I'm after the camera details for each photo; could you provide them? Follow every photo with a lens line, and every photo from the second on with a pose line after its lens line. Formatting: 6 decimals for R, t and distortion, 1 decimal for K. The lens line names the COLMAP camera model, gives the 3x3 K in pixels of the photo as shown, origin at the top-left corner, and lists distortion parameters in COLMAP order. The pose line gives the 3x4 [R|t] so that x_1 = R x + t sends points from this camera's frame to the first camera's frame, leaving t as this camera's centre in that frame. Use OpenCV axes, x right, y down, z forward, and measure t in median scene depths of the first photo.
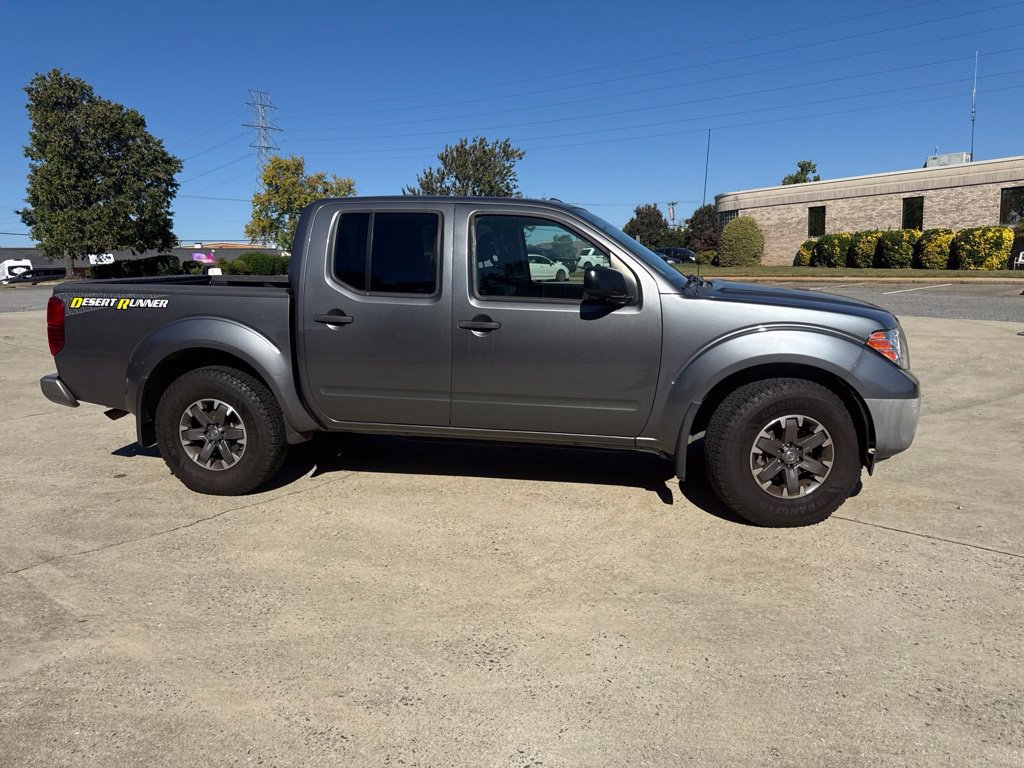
lens RADIAL K [[720.3, 0, 516.6], [0, 720.3, 382.8], [0, 0, 1]] dist [0.048398, -0.060338]
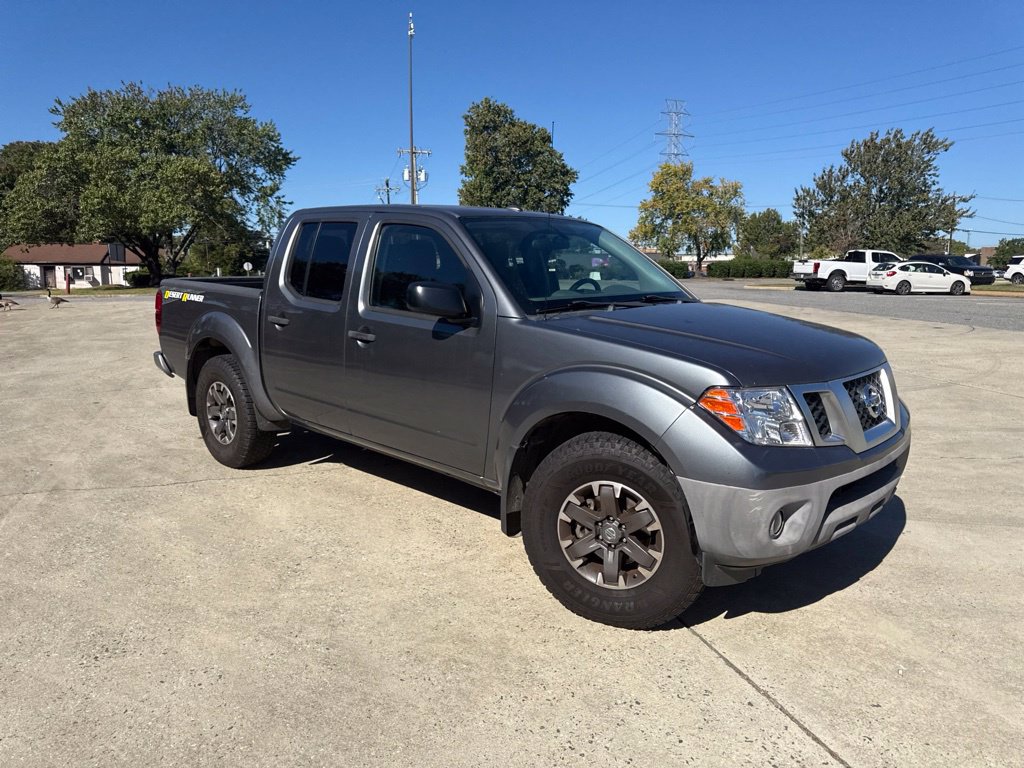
lens RADIAL K [[720.3, 0, 515.8], [0, 720.3, 382.6], [0, 0, 1]] dist [0.048398, -0.060338]
pose [[0.854595, 0.108075, -0.507925, 0.568805], [-0.110777, 0.993530, 0.025017, -0.058145], [0.507343, 0.034886, 0.861038, 0.234782]]
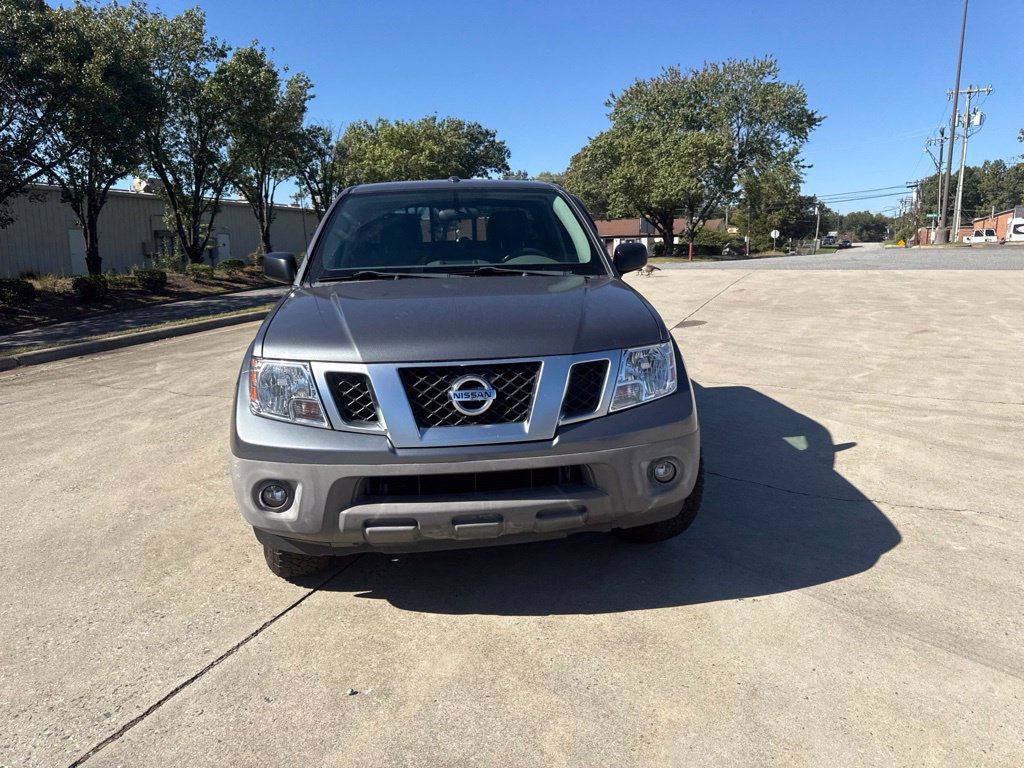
lens RADIAL K [[720.3, 0, 516.1], [0, 720.3, 379.7], [0, 0, 1]] dist [0.048398, -0.060338]
pose [[0.293053, 0.200964, -0.934737, 1.051510], [-0.149612, 0.975255, 0.162769, -0.171747], [0.944318, 0.092148, 0.315868, 0.842911]]
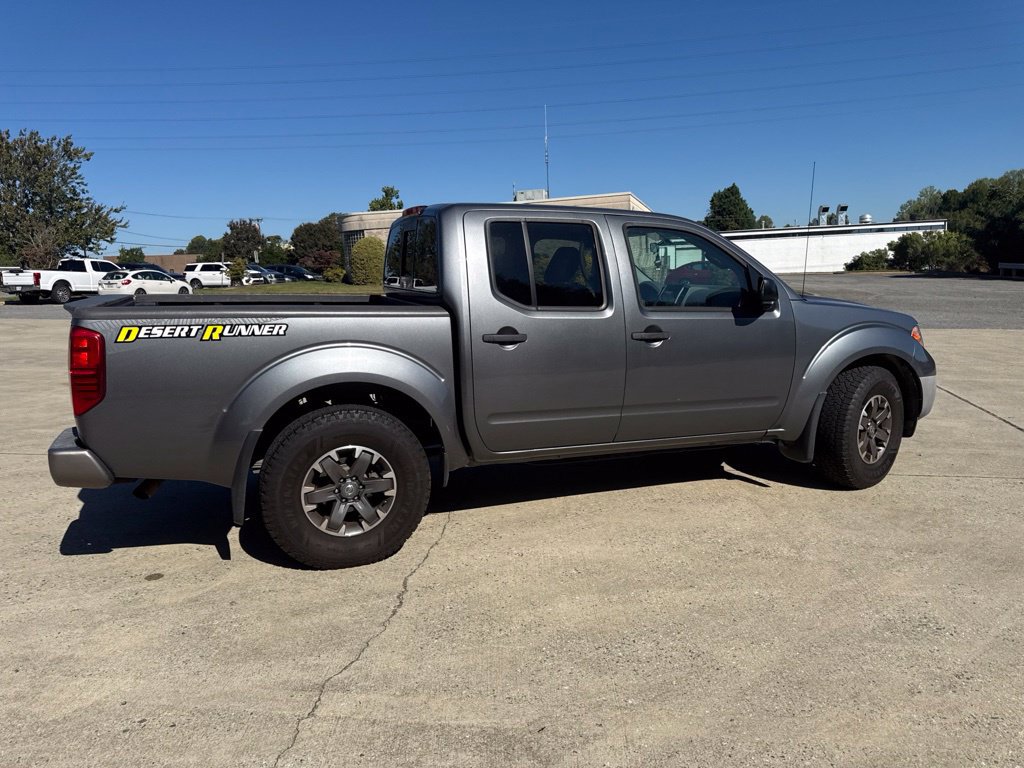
lens RADIAL K [[720.3, 0, 519.3], [0, 720.3, 384.0], [0, 0, 1]] dist [0.048398, -0.060338]
pose [[0.842666, -0.079976, 0.532463, -0.671642], [0.092448, 0.995712, 0.003249, -0.031030], [-0.530440, 0.046488, 0.846447, 0.224566]]
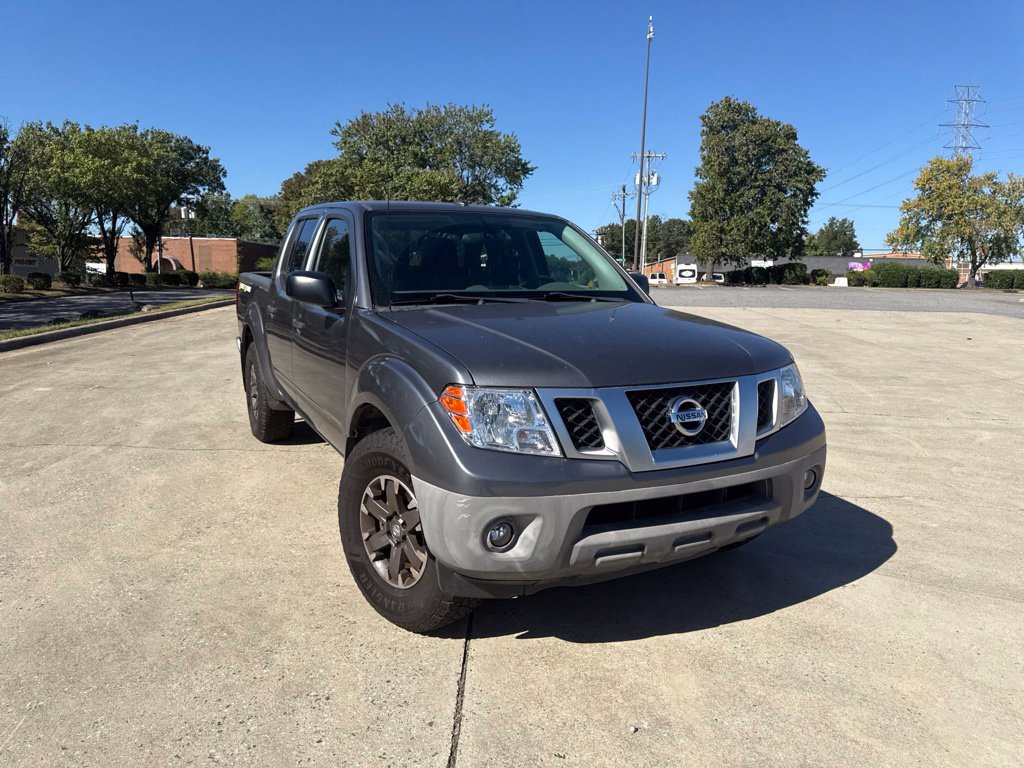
lens RADIAL K [[720.3, 0, 516.1], [0, 720.3, 386.1], [0, 0, 1]] dist [0.048398, -0.060338]
pose [[0.635430, 0.156063, -0.756222, 0.859249], [-0.161504, 0.984562, 0.067480, -0.102028], [0.755079, 0.079254, 0.650826, 0.502108]]
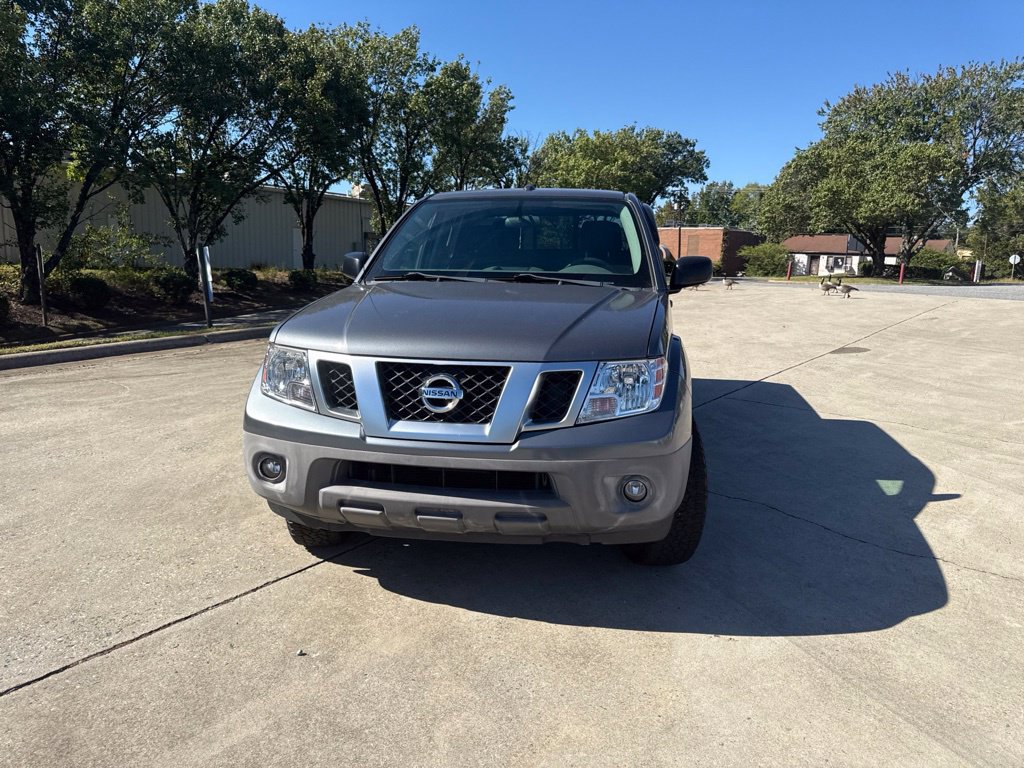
lens RADIAL K [[720.3, 0, 517.5], [0, 720.3, 390.7], [0, 0, 1]] dist [0.048398, -0.060338]
pose [[0.031915, 0.216708, -0.975715, 1.092376], [-0.190236, 0.959684, 0.206924, -0.198896], [0.981219, 0.179012, 0.071854, 1.010505]]
